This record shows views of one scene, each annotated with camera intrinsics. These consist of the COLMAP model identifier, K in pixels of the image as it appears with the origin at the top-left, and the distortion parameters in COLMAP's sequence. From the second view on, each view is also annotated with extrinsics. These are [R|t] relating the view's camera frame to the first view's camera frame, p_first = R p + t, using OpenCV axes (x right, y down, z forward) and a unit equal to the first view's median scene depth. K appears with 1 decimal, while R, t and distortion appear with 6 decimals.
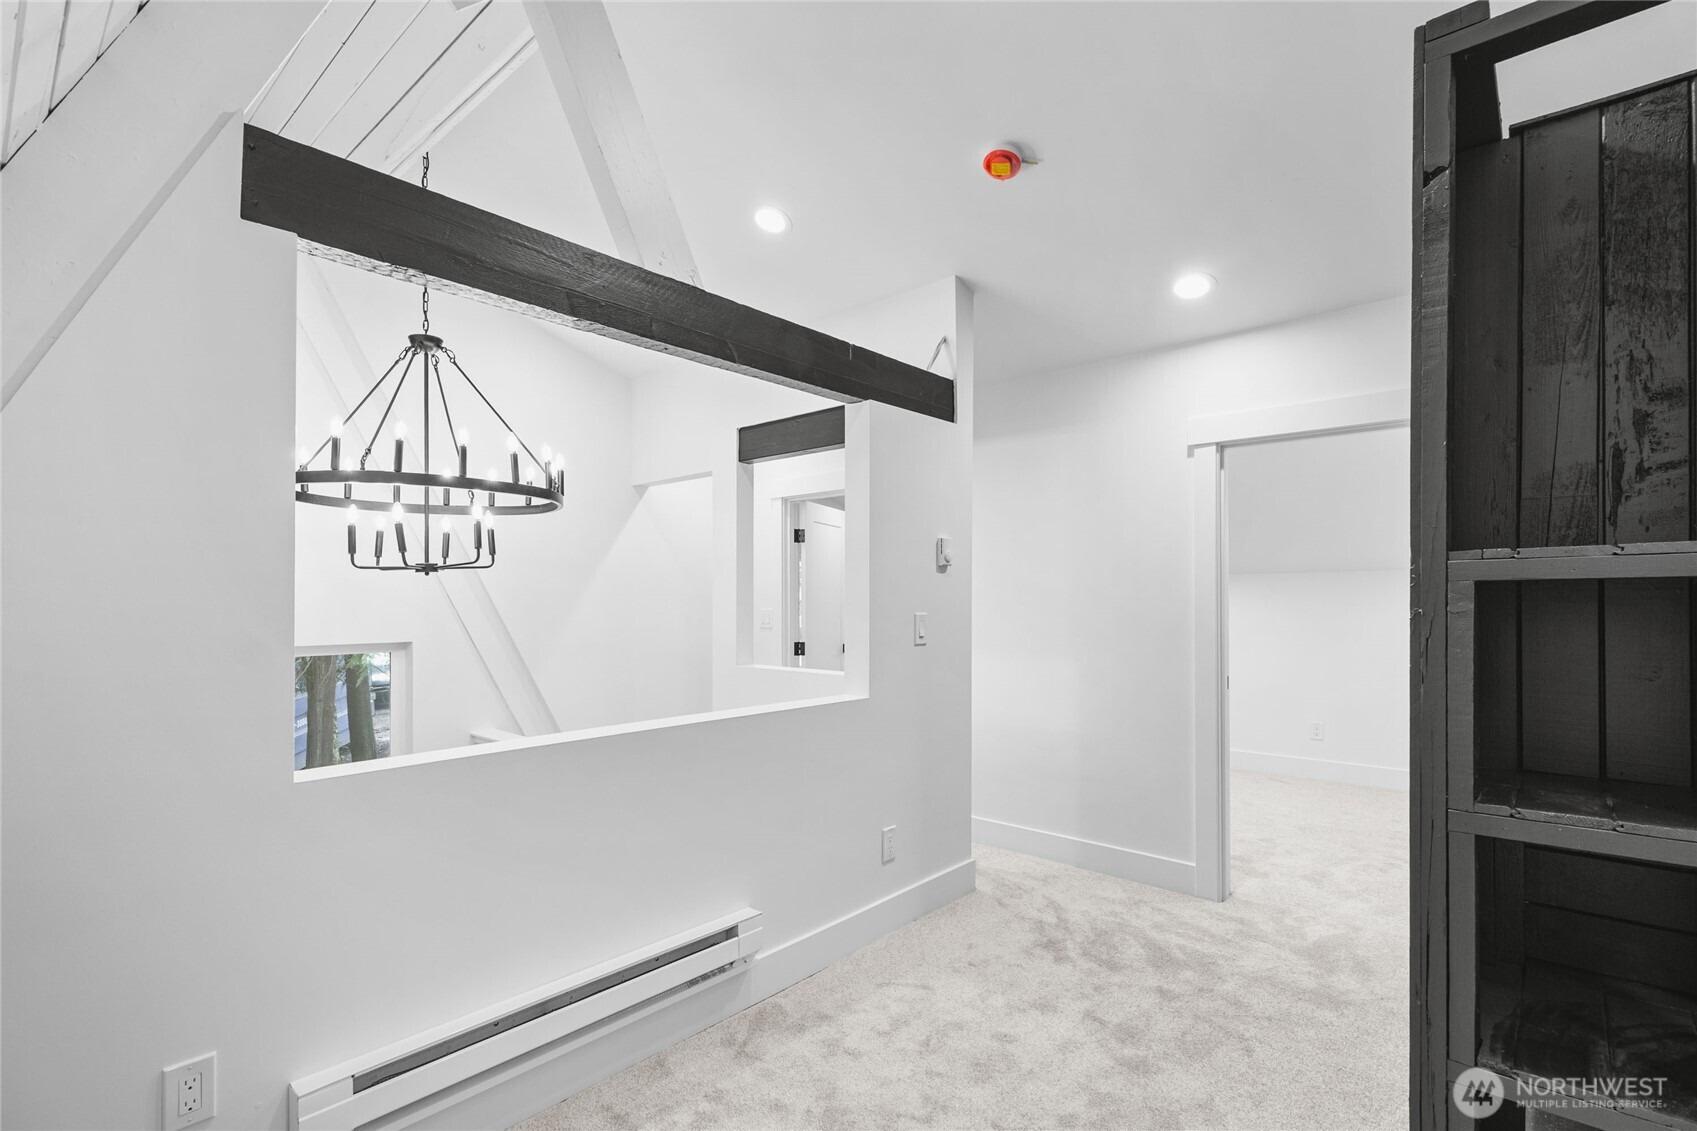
lens RADIAL K [[811.5, 0, 854.6], [0, 811.5, 602.0], [0, 0, 1]] dist [0.001529, 0.000126]
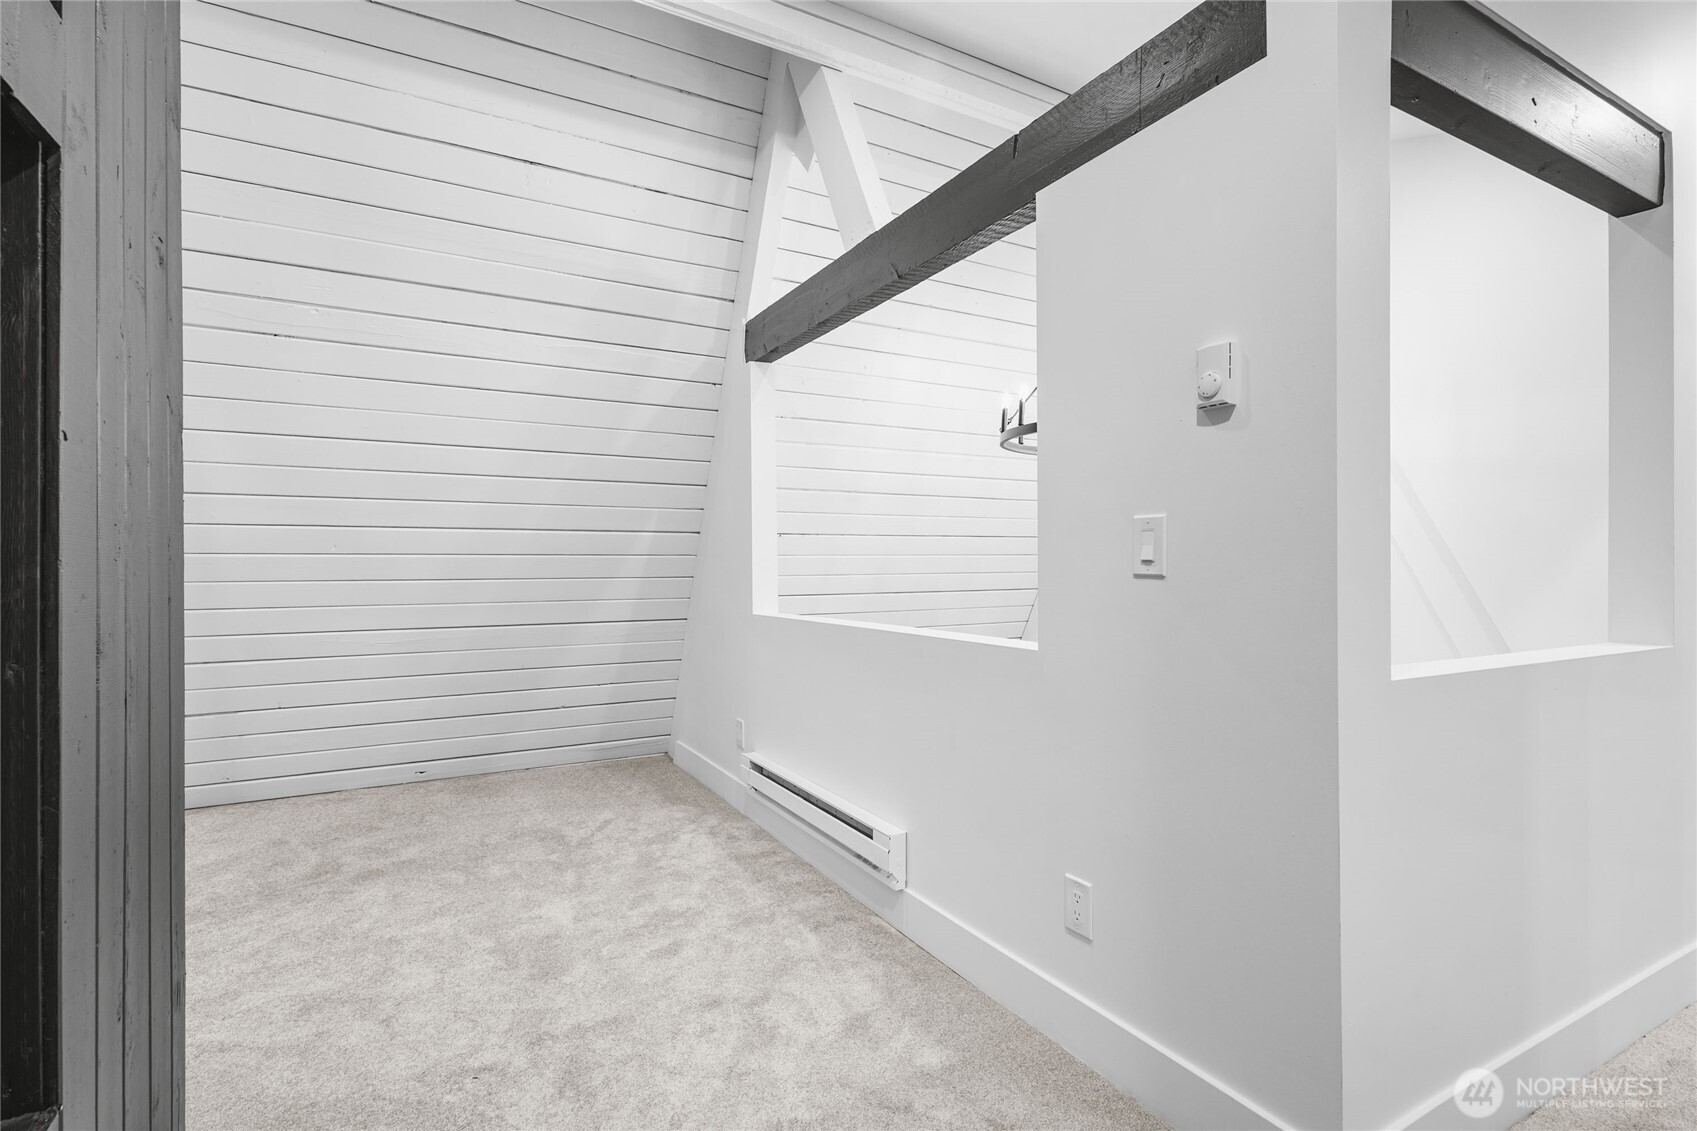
lens RADIAL K [[791.4, 0, 848.0], [0, 791.4, 572.7], [0, 0, 1]] dist [0.005122, 0.000346]
pose [[-0.337023, 0.004599, -0.941485, 0.675984], [-0.005181, 0.999964, 0.006739, 0.052283], [0.941482, 0.007150, -0.336987, 1.084296]]
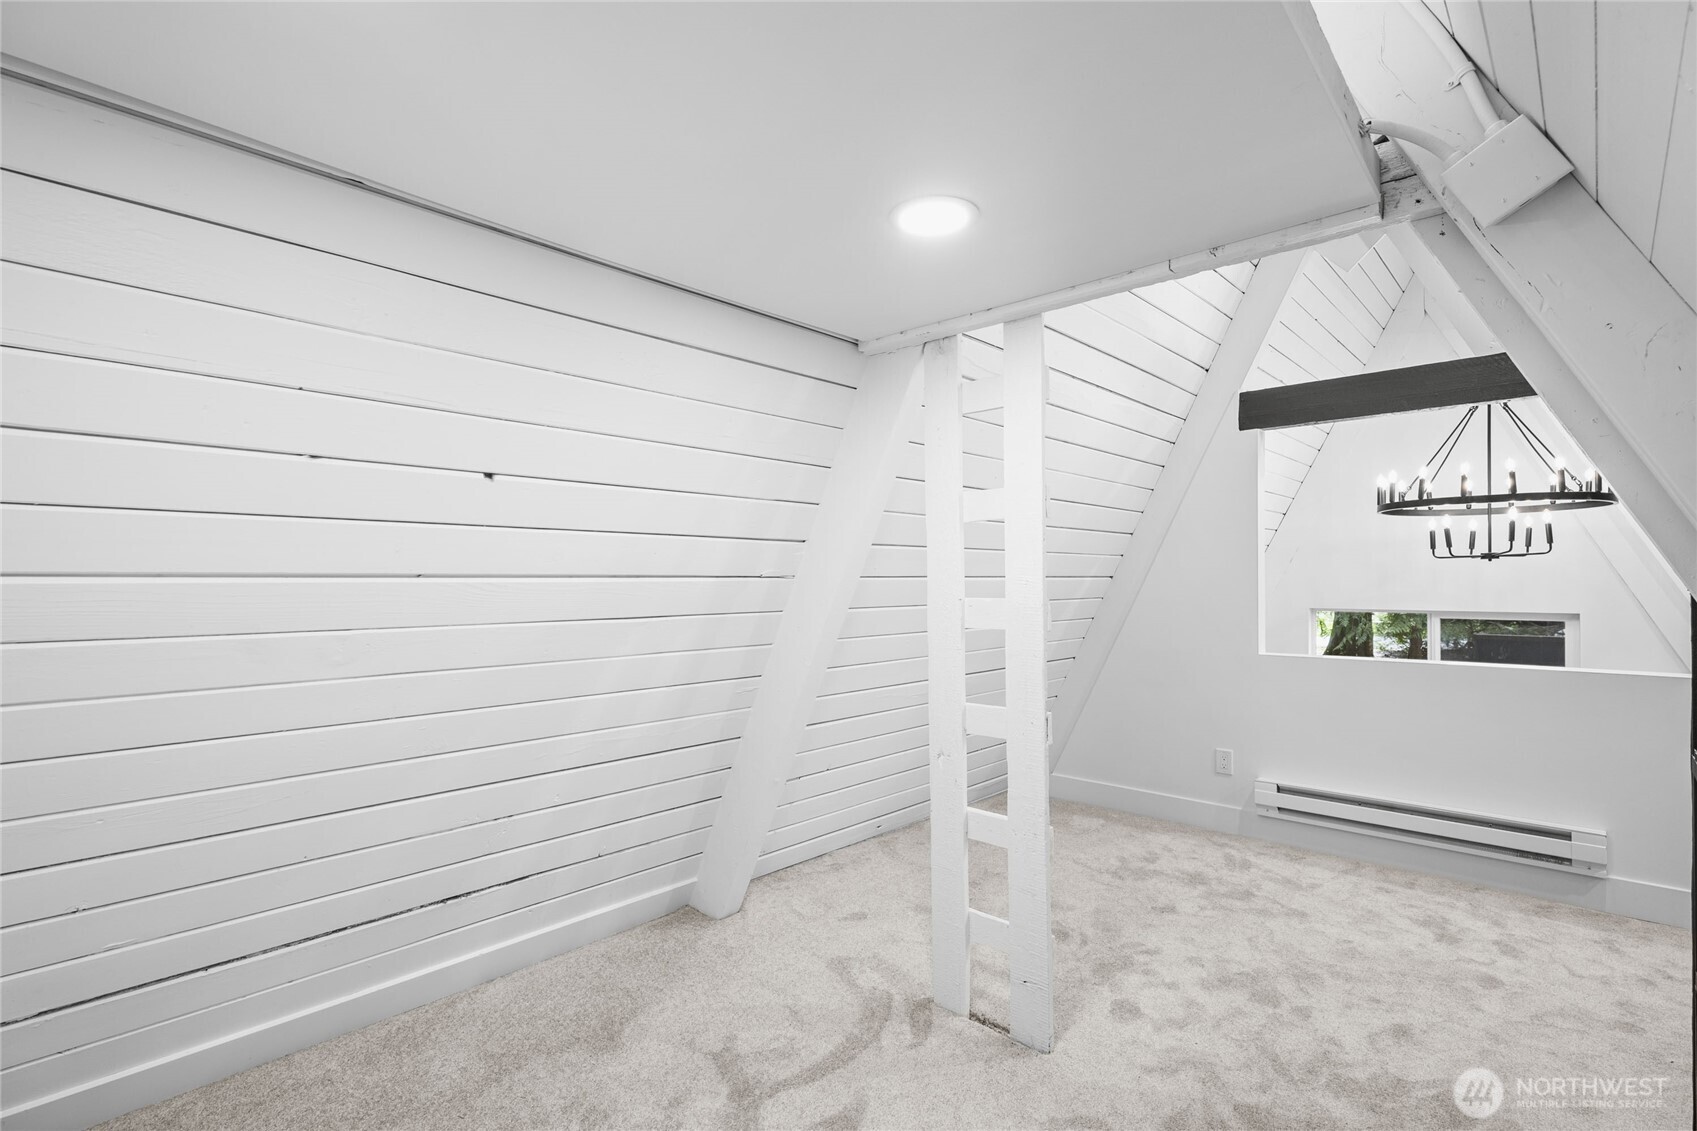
lens RADIAL K [[791.4, 0, 848.0], [0, 791.4, 572.7], [0, 0, 1]] dist [0.005122, 0.000346]
pose [[-0.029061, -0.010258, -0.999525, 0.950152], [-0.002728, 0.999944, -0.010183, 0.004734], [0.999574, 0.002431, -0.029087, -0.087958]]
